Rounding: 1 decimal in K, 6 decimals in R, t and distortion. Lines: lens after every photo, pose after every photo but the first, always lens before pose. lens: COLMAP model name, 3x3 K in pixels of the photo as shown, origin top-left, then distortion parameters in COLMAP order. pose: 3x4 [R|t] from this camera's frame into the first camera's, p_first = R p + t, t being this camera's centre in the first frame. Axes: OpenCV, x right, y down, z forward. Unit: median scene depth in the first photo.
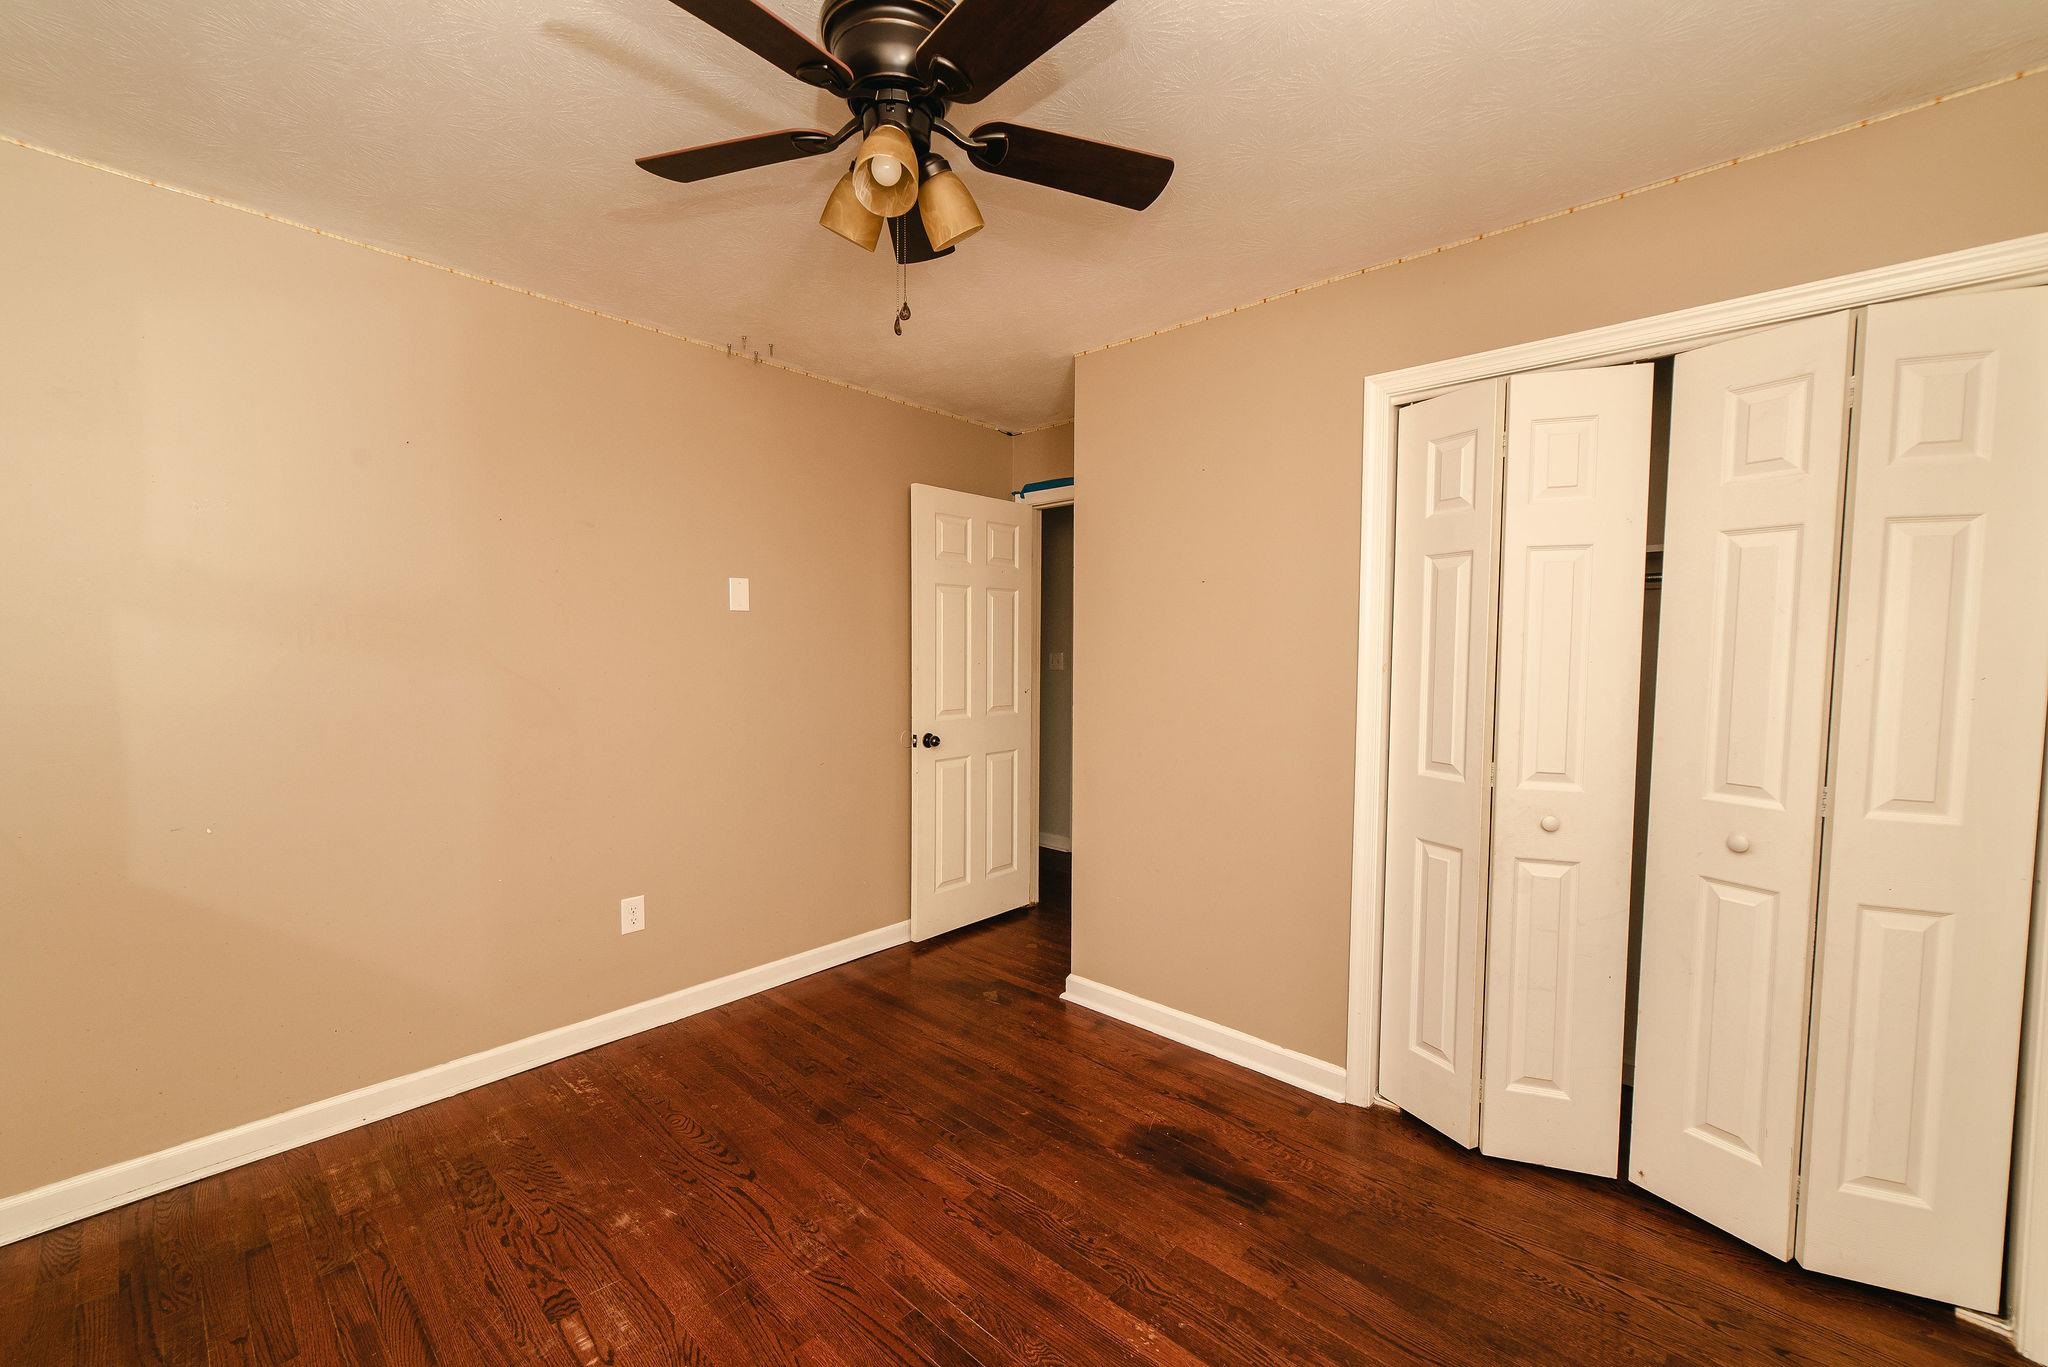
lens RADIAL K [[794.3, 0, 1023.8], [0, 794.3, 699.0], [0, 0, 1]] dist [-0.008518, -0.000058]
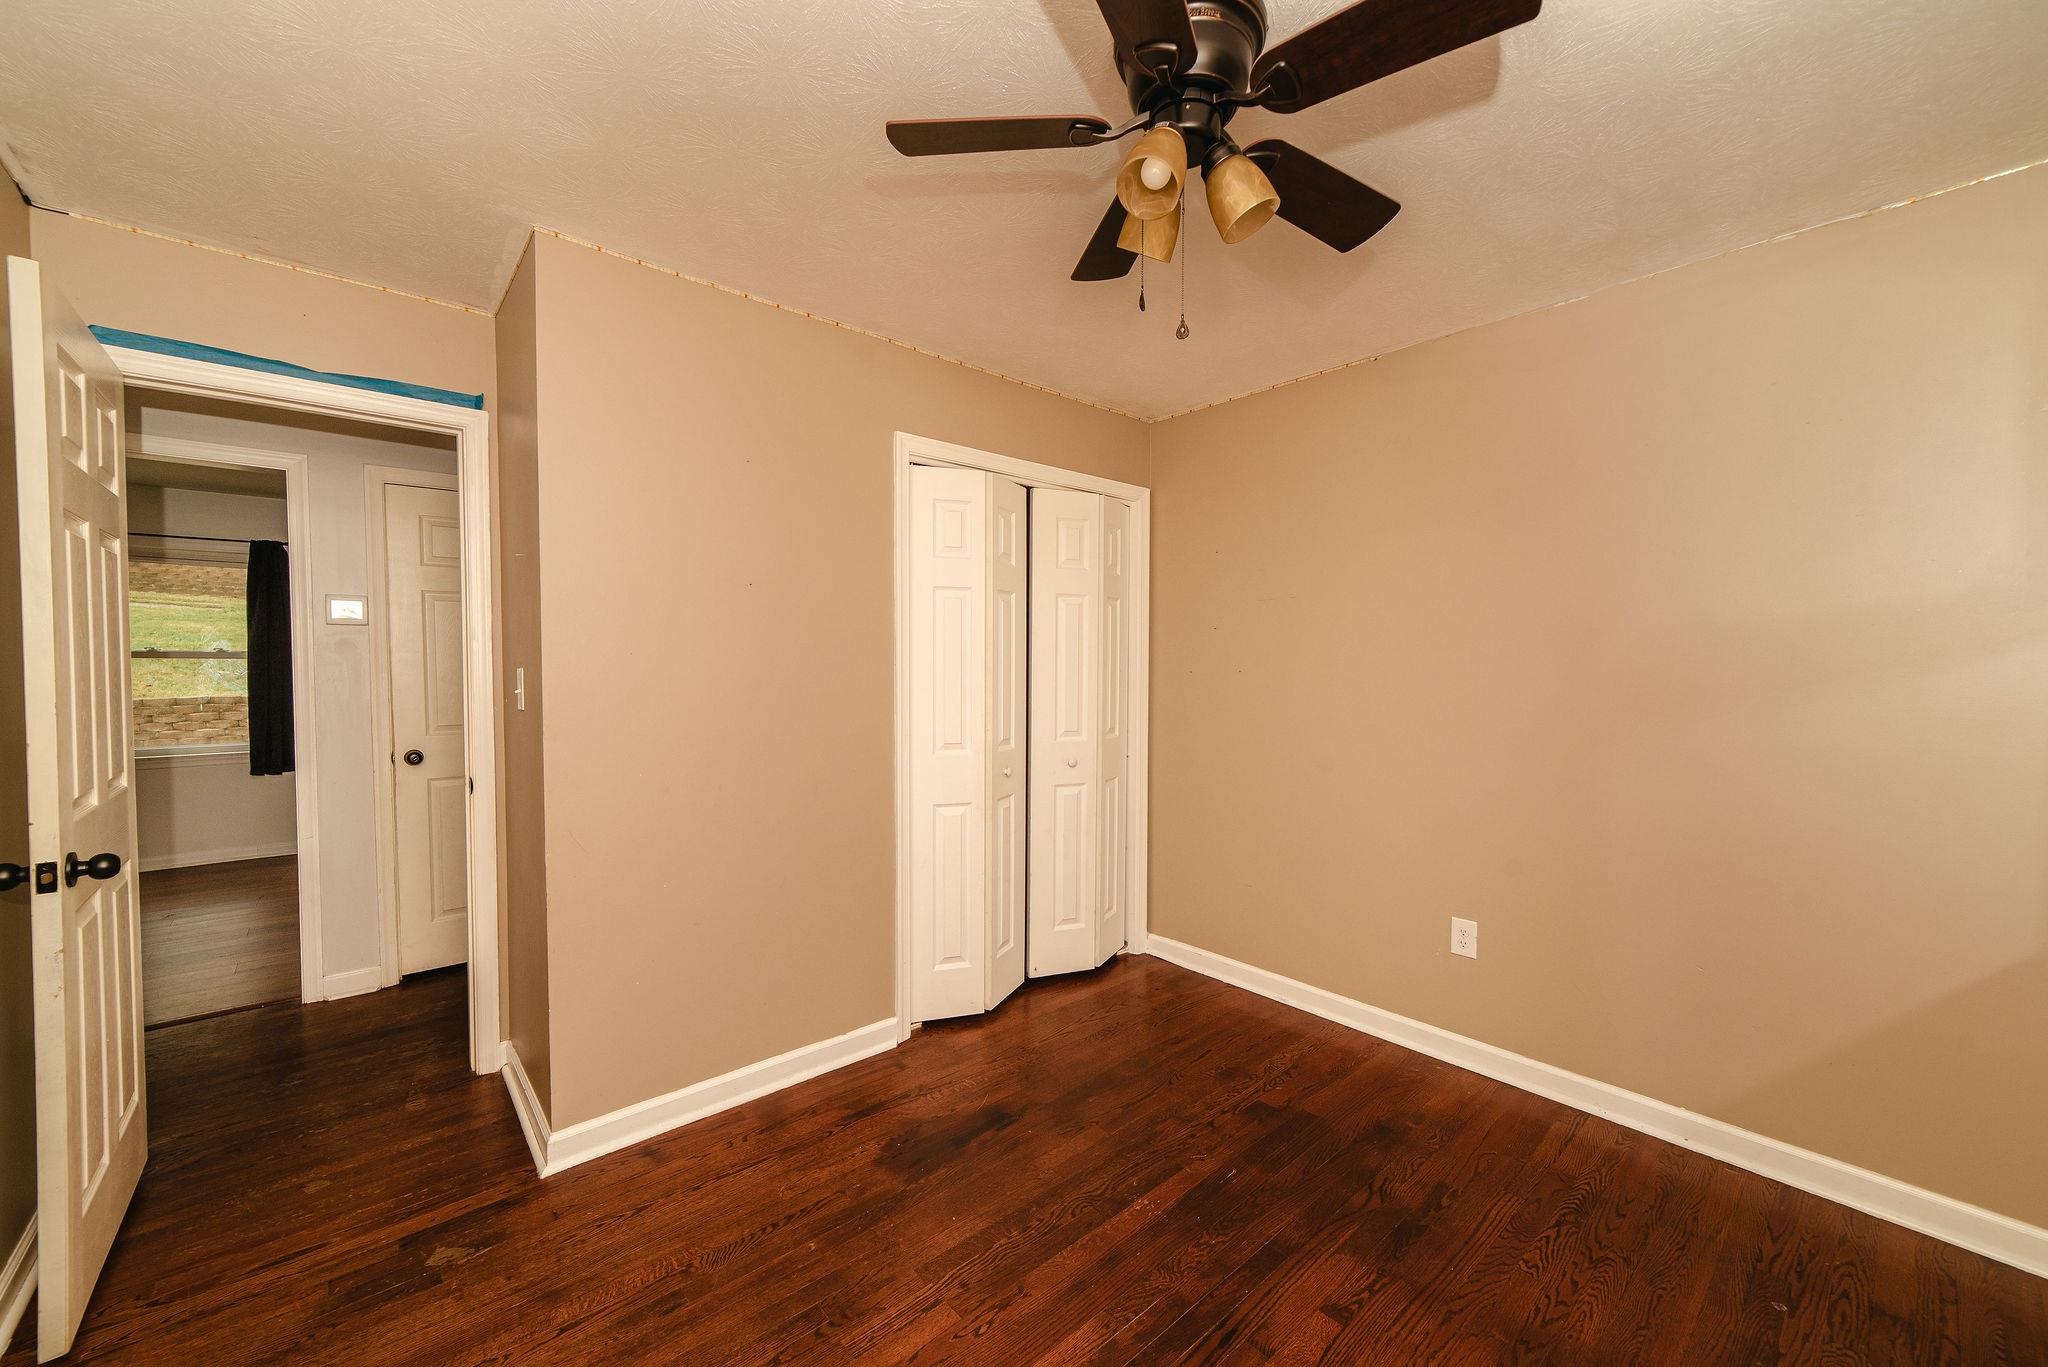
lens RADIAL K [[780.0, 0, 1017.1], [0, 780.0, 689.0], [0, 0, 1]] dist [-0.001744, 0.000634]
pose [[0.130099, -0.037117, 0.990806, -0.847749], [0.056006, 0.997979, 0.030032, -0.047488], [-0.989918, 0.051584, 0.131914, 0.792143]]
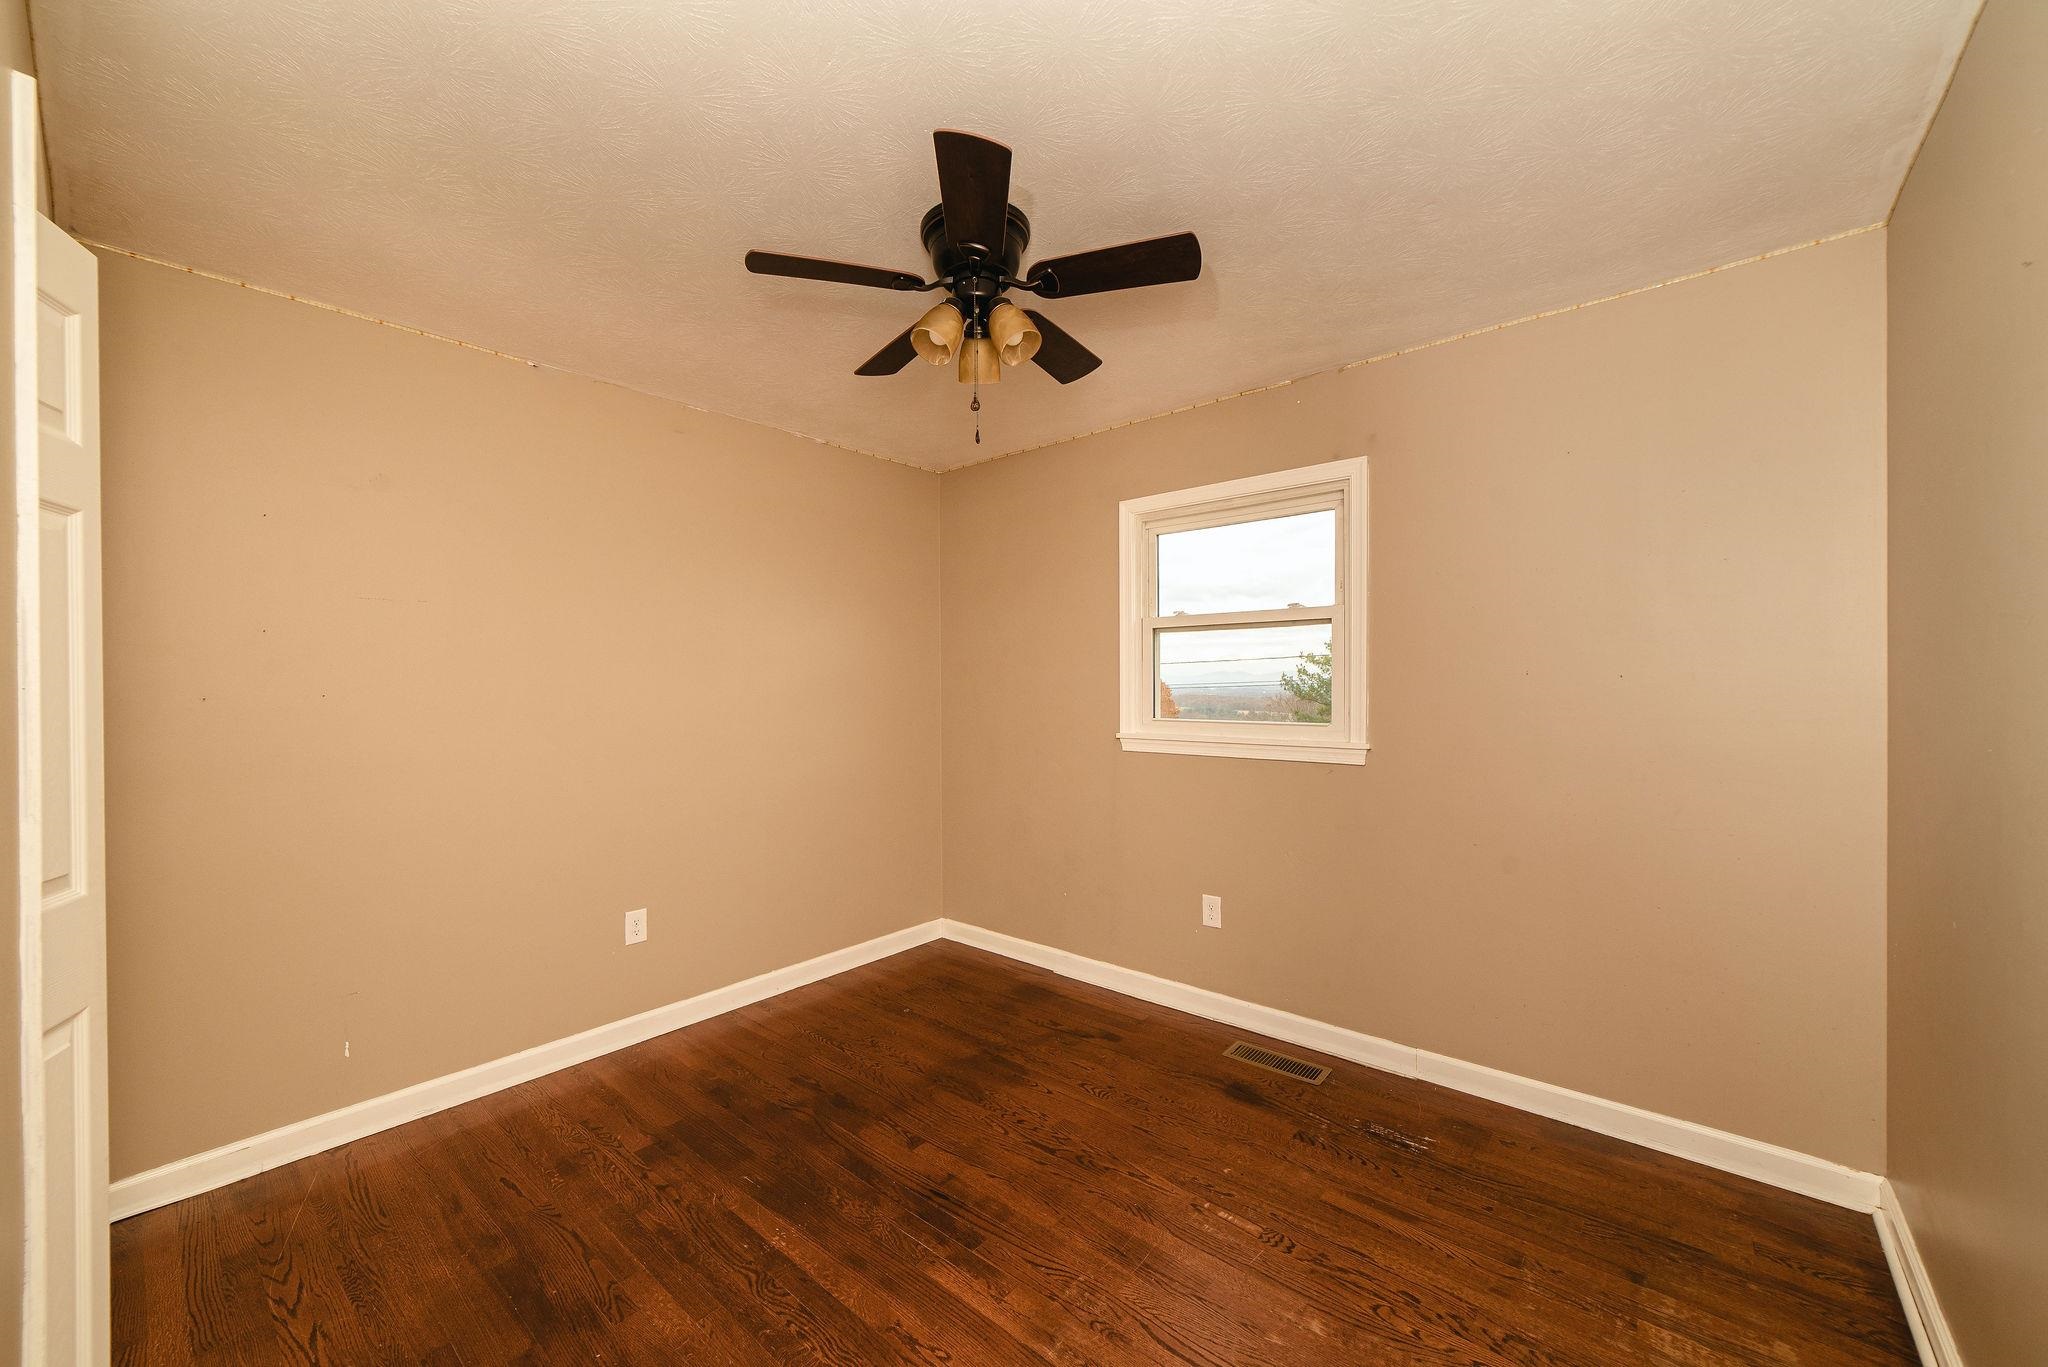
lens RADIAL K [[780.0, 0, 1017.1], [0, 780.0, 689.0], [0, 0, 1]] dist [-0.001744, 0.000634]
pose [[-0.999879, -0.002846, -0.015272, -0.150027], [-0.003805, 0.997998, 0.063137, -0.092817], [0.015061, 0.063187, -0.997888, 1.709482]]
